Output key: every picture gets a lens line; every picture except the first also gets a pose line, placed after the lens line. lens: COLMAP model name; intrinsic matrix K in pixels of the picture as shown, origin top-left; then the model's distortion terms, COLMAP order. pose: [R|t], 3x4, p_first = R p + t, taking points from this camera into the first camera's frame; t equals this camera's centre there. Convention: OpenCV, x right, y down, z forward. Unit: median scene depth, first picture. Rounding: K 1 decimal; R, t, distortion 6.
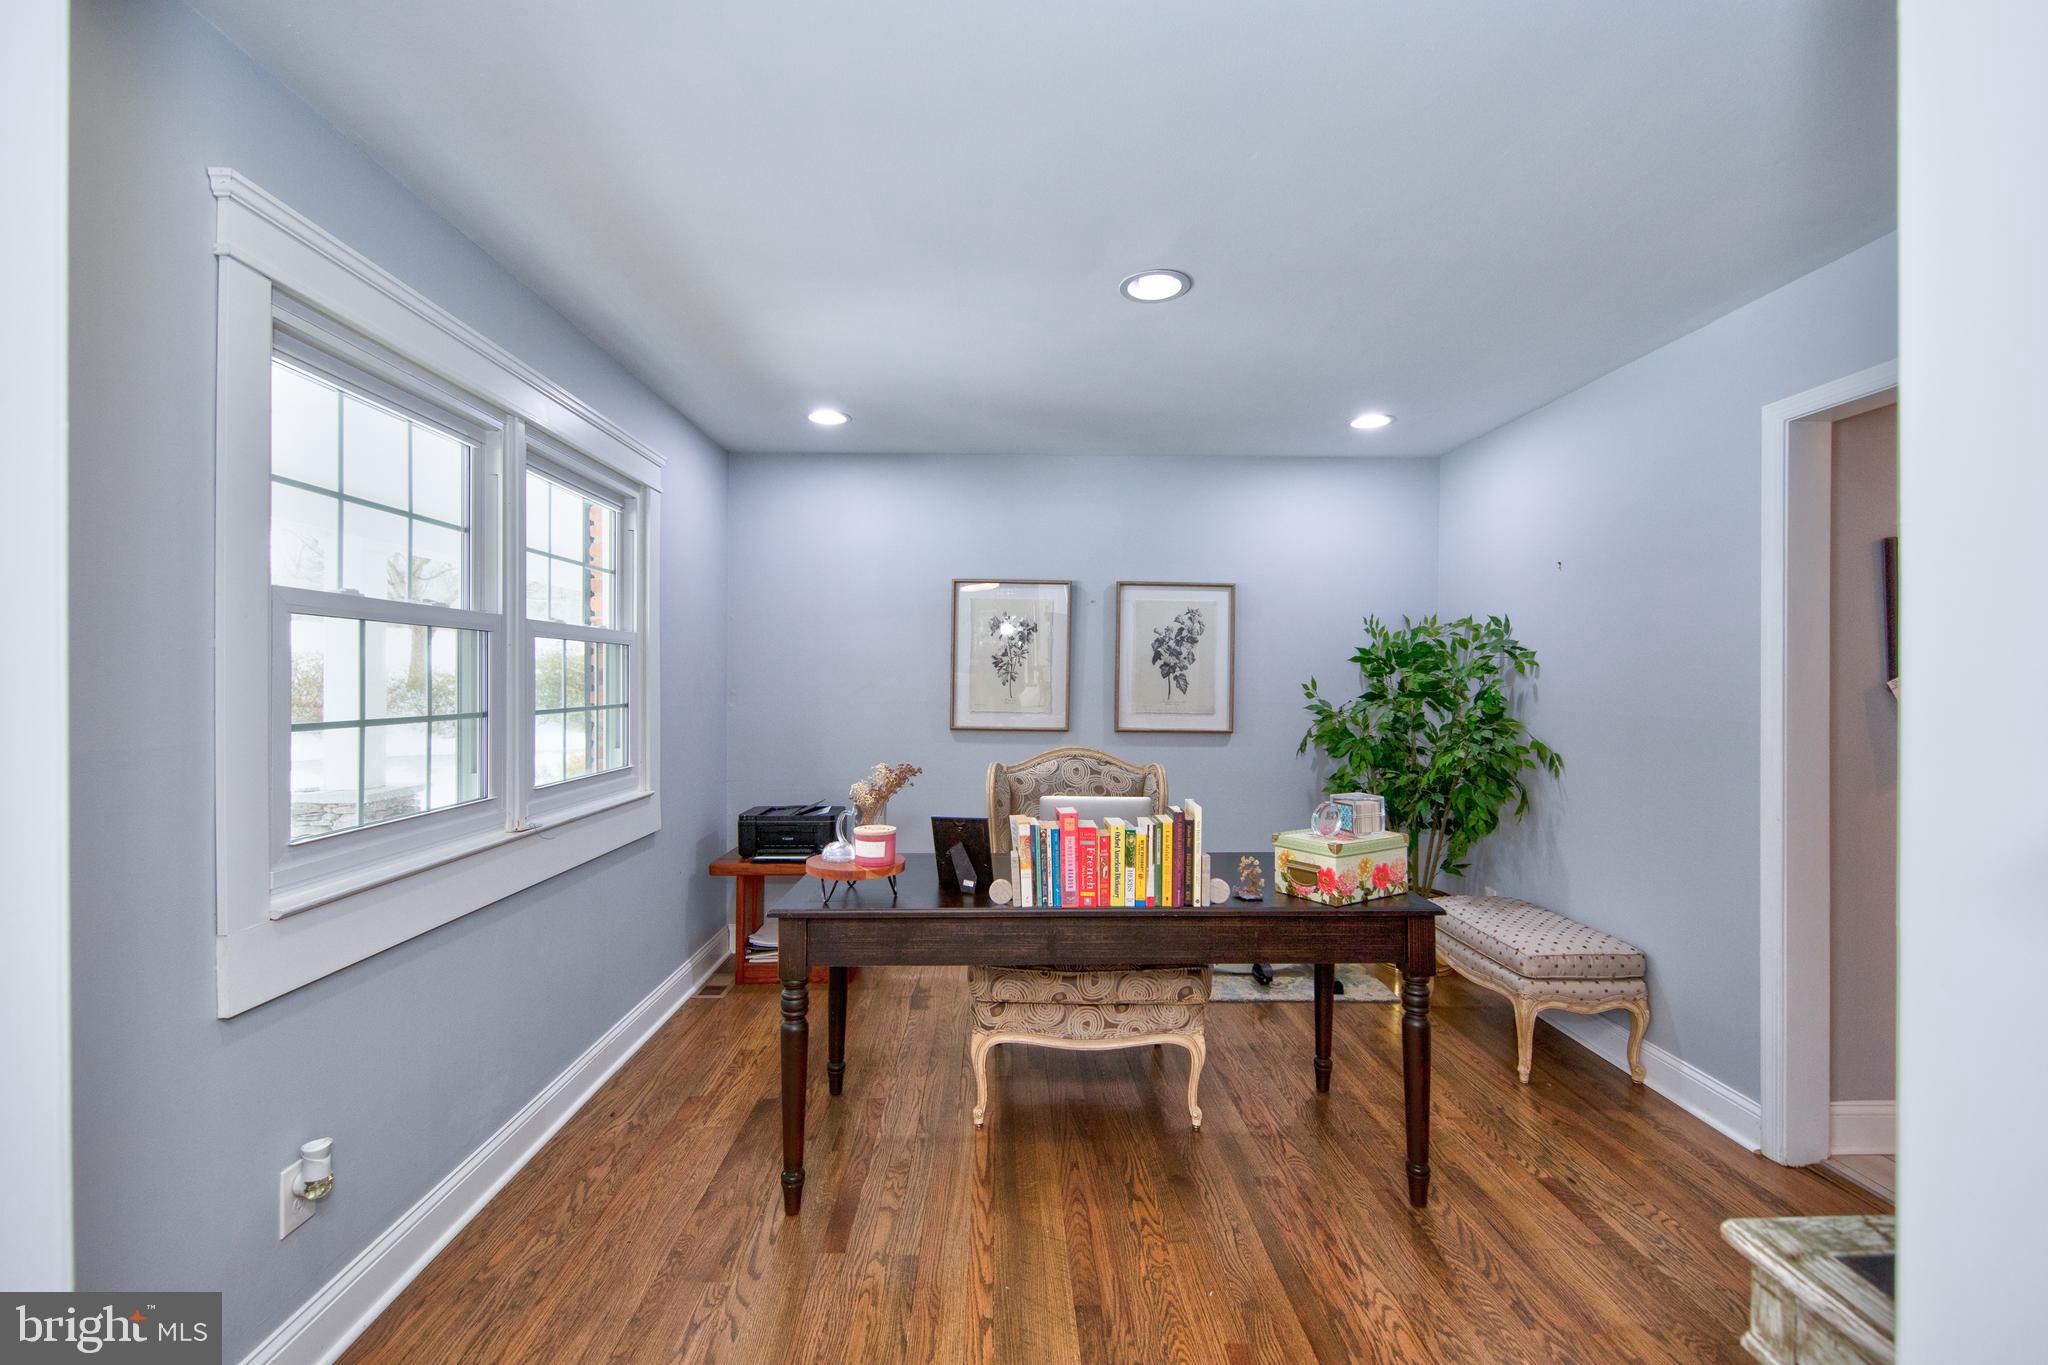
lens RADIAL K [[857.8, 0, 1024.0], [0, 857.8, 682.5], [0, 0, 1]] dist [0.012676, -0.000030]
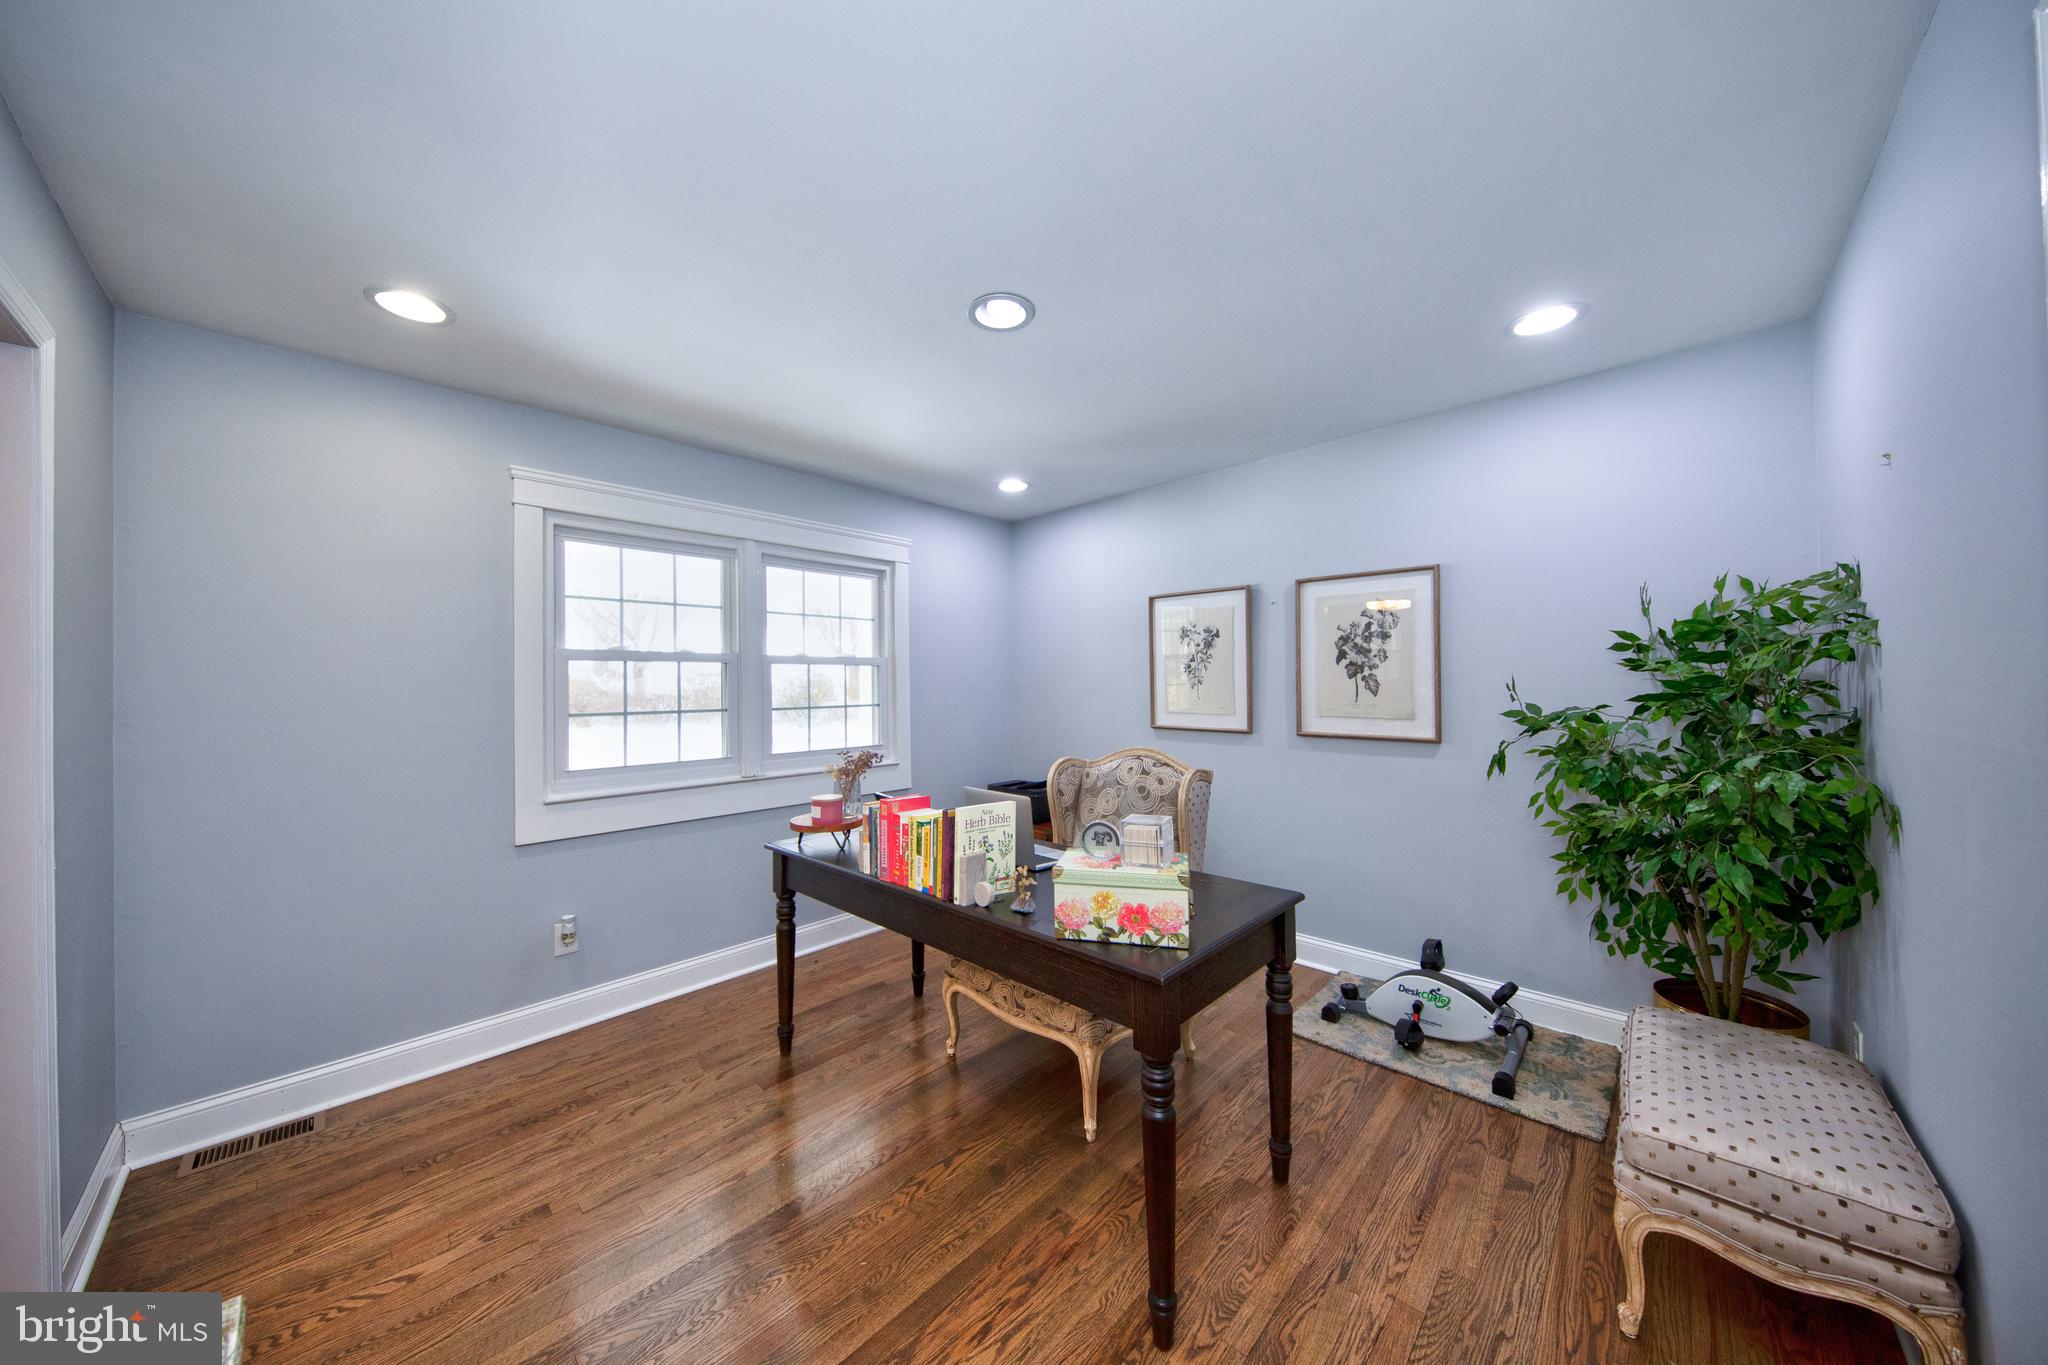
lens RADIAL K [[670.2, 0, 1024.0], [0, 670.2, 682.5], [0, 0, 1]] dist [0.001336, -0.002259]
pose [[0.699726, -0.018913, -0.714161, 0.572309], [0.013748, 0.999821, -0.013008, 0.004378], [0.714279, -0.000716, 0.699860, 0.337937]]
